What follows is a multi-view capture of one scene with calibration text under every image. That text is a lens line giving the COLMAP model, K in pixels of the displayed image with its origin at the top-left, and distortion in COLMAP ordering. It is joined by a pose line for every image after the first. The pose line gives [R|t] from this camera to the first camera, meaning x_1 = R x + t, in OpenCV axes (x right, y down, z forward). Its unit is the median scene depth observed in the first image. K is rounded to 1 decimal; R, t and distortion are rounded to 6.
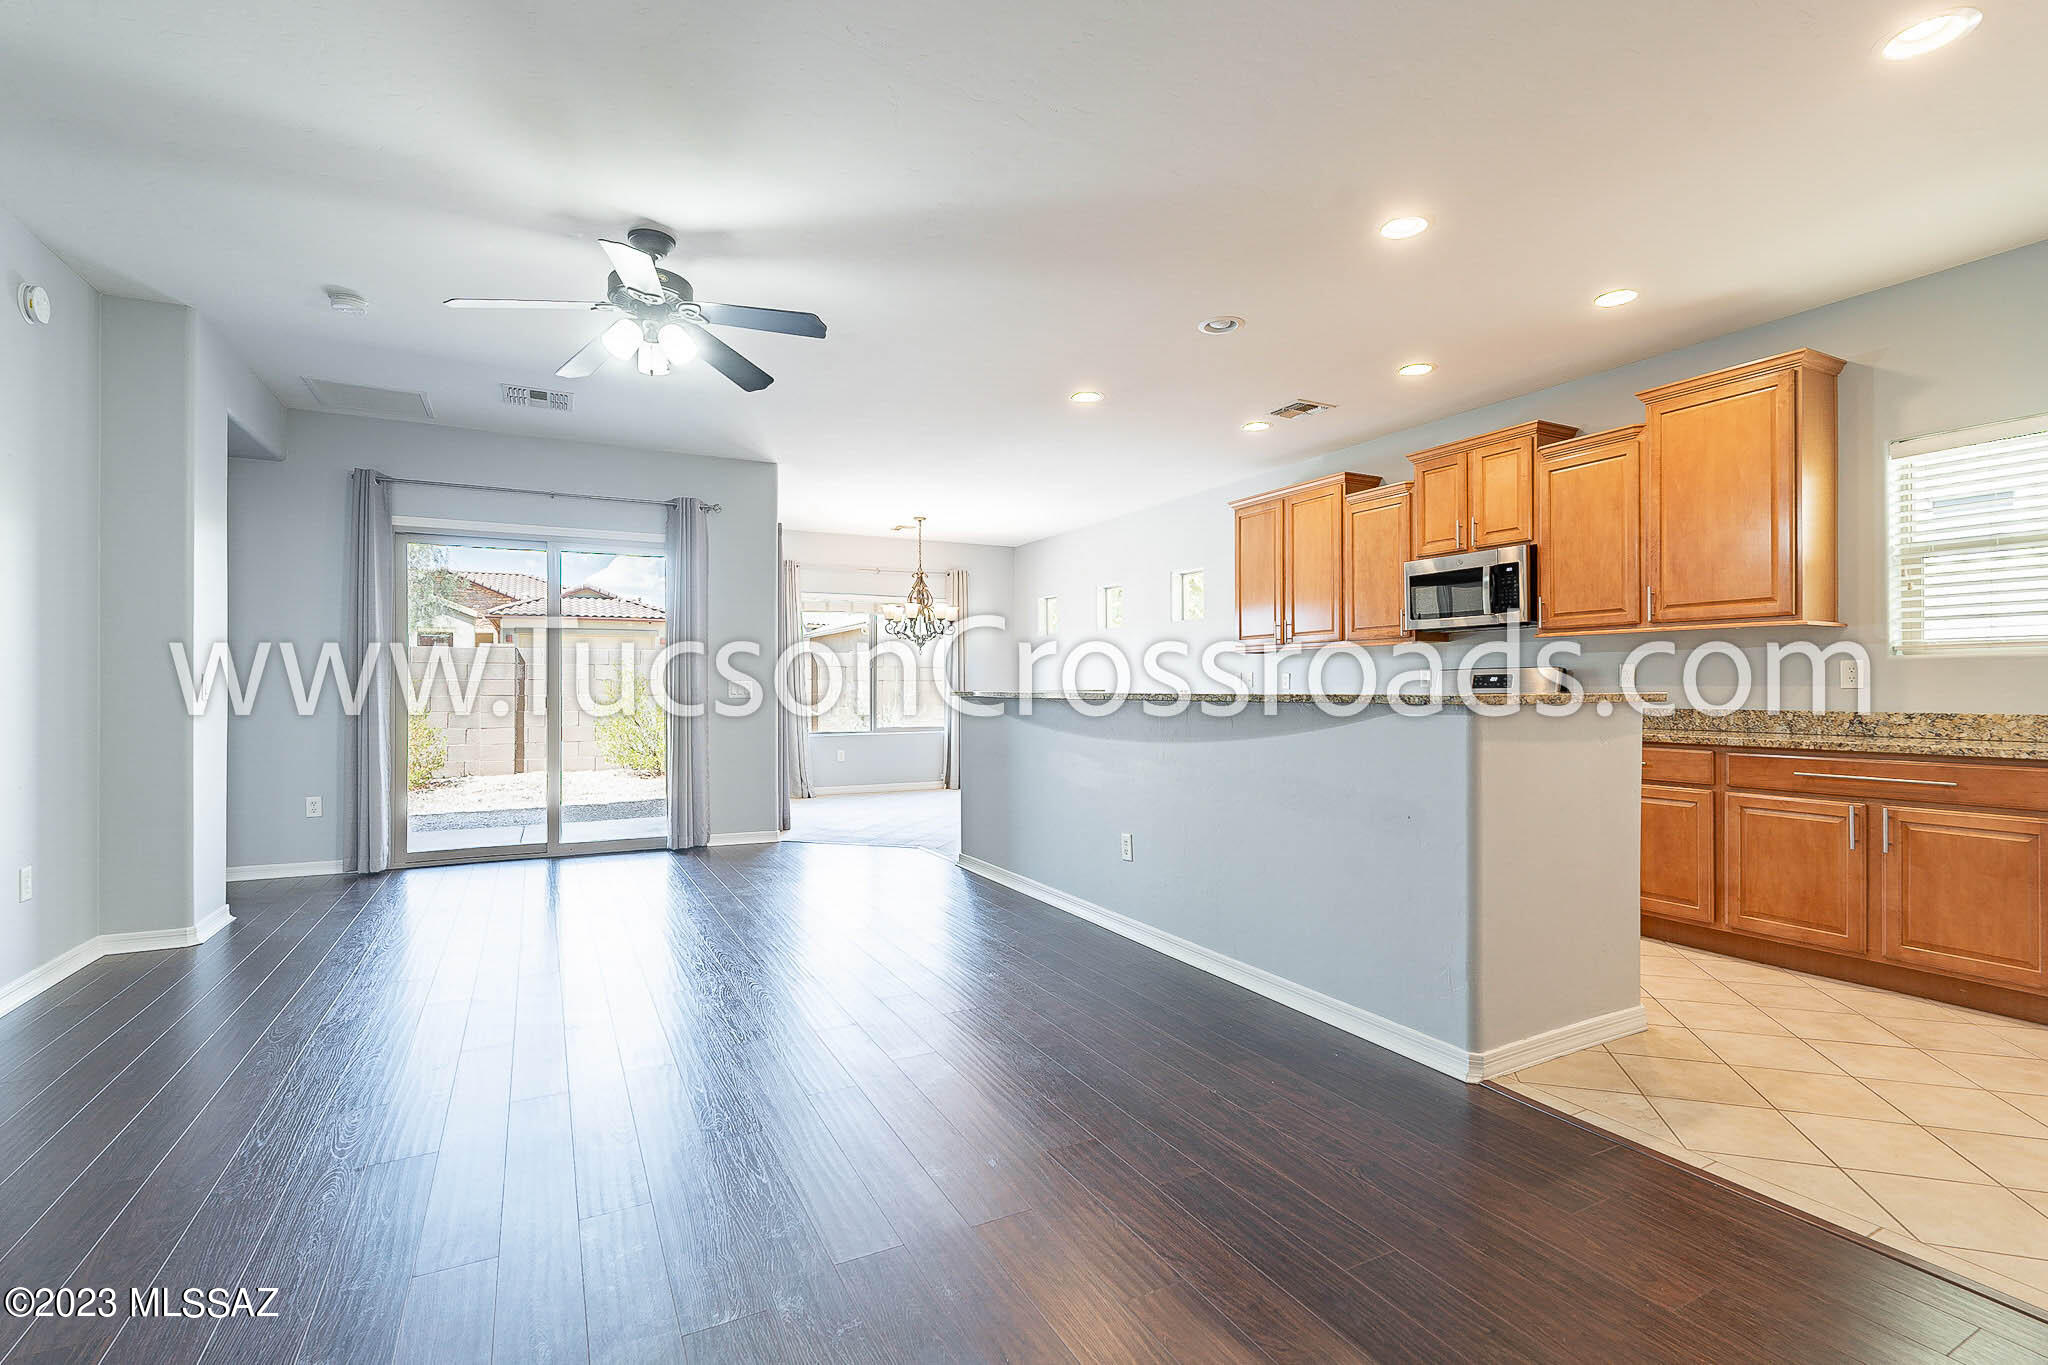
lens RADIAL K [[924.6, 0, 1024.0], [0, 924.6, 682.5], [0, 0, 1]] dist [-0.000309, 0.000453]
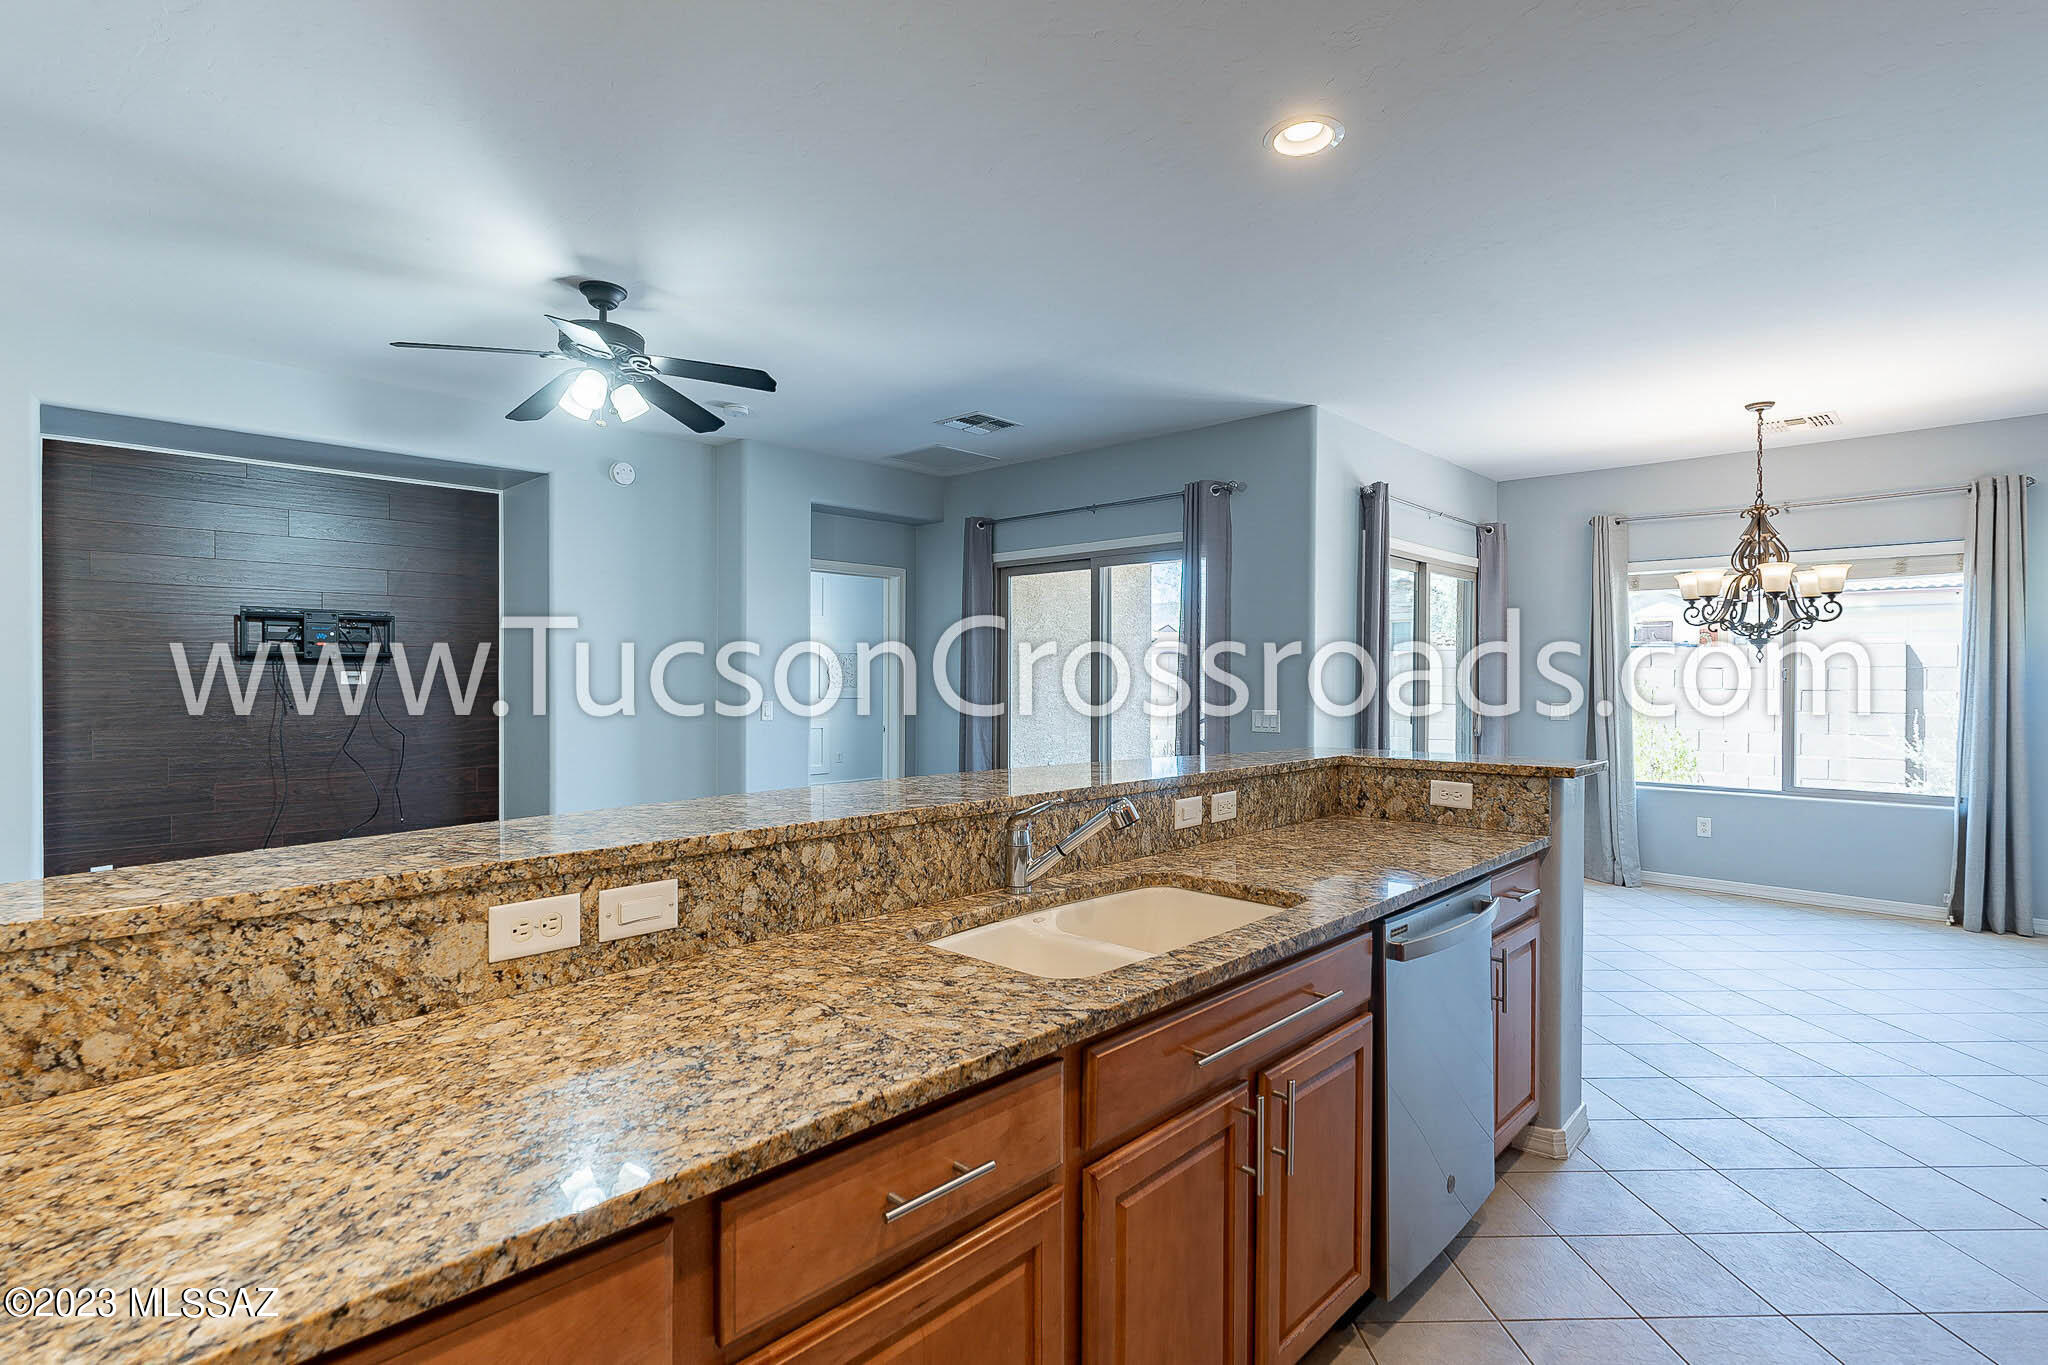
lens RADIAL K [[982.8, 0, 1024.0], [0, 982.8, 682.5], [0, 0, 1]] dist [-0.002557, 0.000077]
pose [[0.323286, 0.008660, -0.946262, 0.445493], [0.001421, 0.999953, 0.009637, -0.036339], [0.946300, -0.004460, 0.323259, 0.641497]]
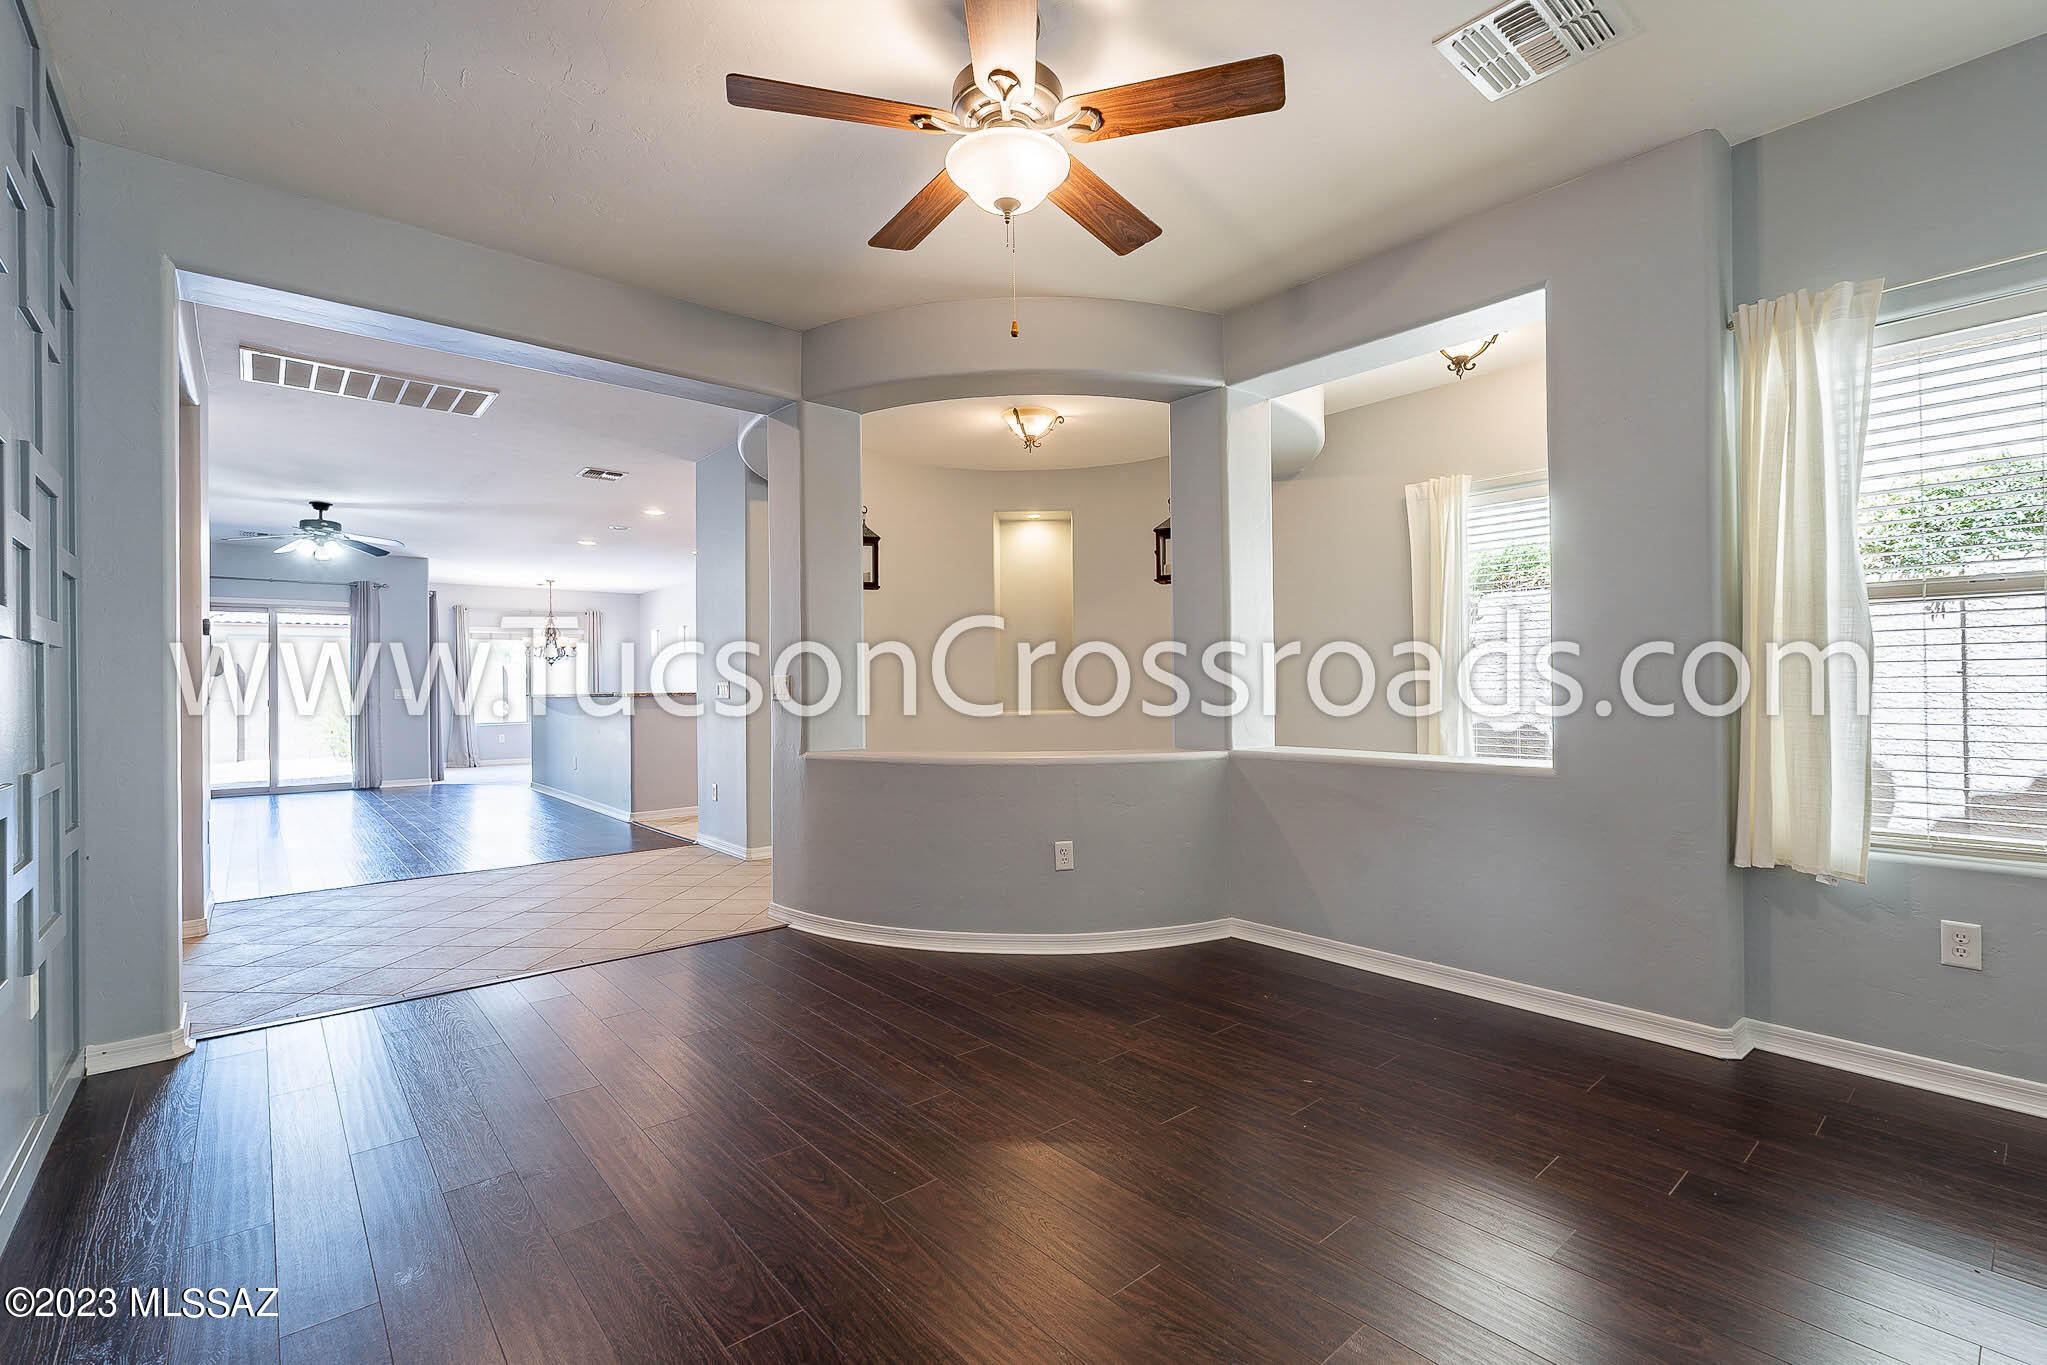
lens RADIAL K [[898.5, 0, 1028.2], [0, 898.5, 684.1], [0, 0, 1]] dist [-0.010408, 0.006004]
pose [[0.973087, -0.007393, 0.230318, 0.484537], [0.007045, 0.999972, 0.002333, -0.006810], [-0.230329, -0.000648, 0.973113, -0.961731]]
